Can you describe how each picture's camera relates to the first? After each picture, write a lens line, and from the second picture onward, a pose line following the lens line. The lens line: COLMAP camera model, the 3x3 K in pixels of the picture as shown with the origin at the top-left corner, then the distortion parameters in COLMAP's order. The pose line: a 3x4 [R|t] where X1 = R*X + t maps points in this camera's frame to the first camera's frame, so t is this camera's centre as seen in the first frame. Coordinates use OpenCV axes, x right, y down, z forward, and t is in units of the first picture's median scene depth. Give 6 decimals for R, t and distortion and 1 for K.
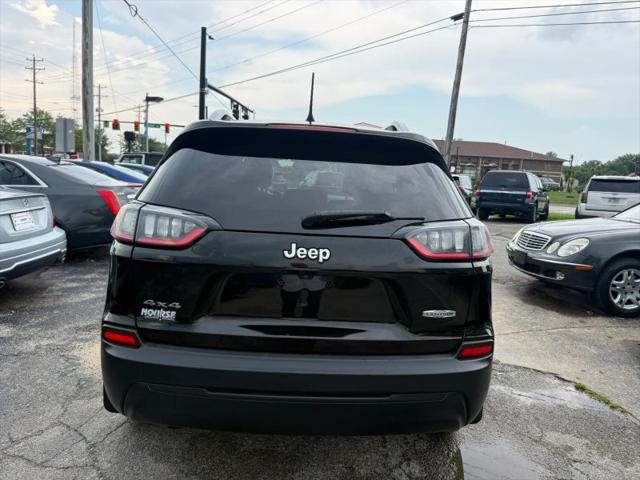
lens RADIAL K [[461.8, 0, 316.6], [0, 461.8, 241.0], [0, 0, 1]] dist [0.091083, -0.110704]
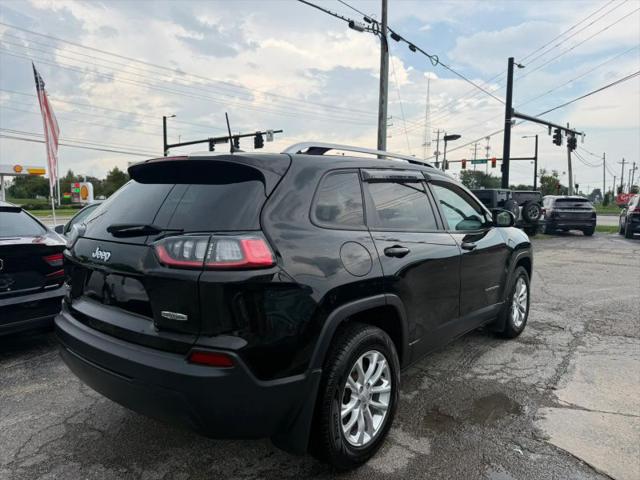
lens RADIAL K [[461.8, 0, 316.6], [0, 461.8, 241.0], [0, 0, 1]] dist [0.091083, -0.110704]
pose [[0.750733, 0.016510, -0.660399, 0.148050], [-0.066373, 0.996514, -0.050539, 0.001696], [0.657263, 0.081774, 0.749212, 0.045601]]
